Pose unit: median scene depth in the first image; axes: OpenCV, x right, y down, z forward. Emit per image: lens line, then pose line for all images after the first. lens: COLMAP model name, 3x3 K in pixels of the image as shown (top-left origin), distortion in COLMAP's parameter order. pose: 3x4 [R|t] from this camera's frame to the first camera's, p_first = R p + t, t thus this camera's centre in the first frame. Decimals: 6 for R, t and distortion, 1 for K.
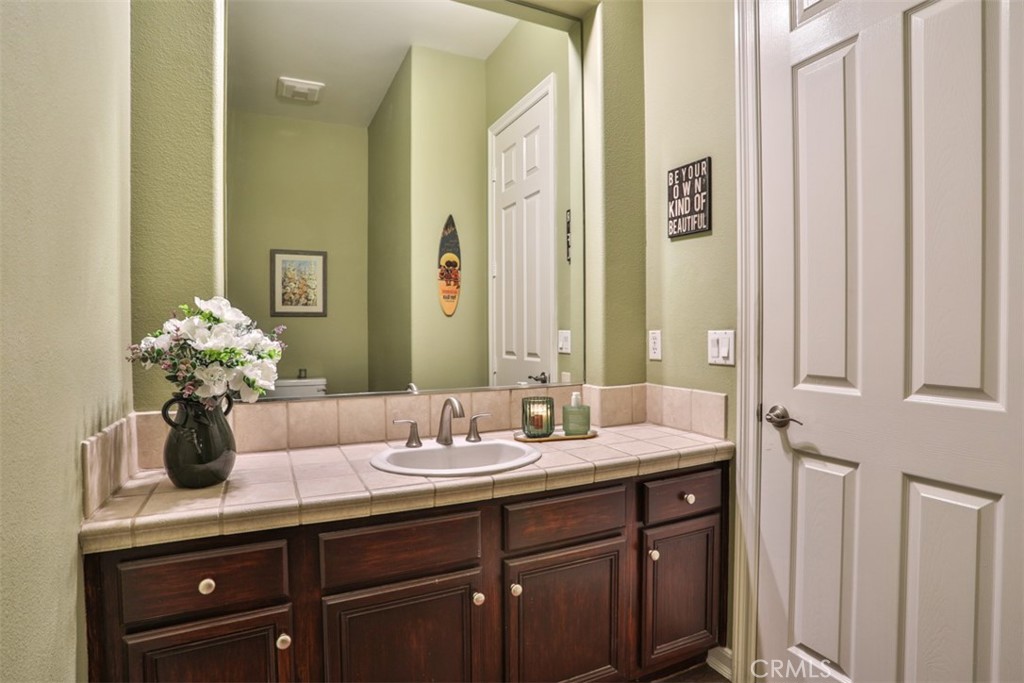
lens RADIAL K [[524.5, 0, 512.9], [0, 524.5, 339.0], [0, 0, 1]] dist [-0.073613, 0.029155]
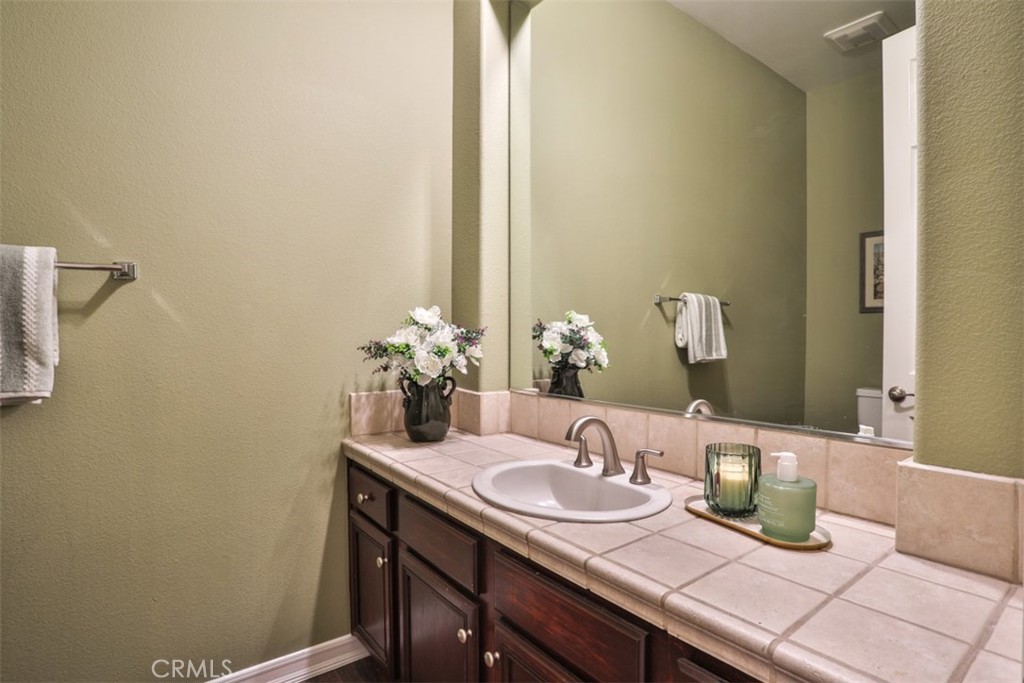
lens RADIAL K [[524.5, 0, 514.7], [0, 524.5, 336.6], [0, 0, 1]] dist [-0.073613, 0.029155]
pose [[0.194147, 0.006996, -0.980947, 0.553006], [-0.011235, 0.999925, 0.004908, -0.005599], [0.980908, 0.010068, 0.194211, 0.644314]]
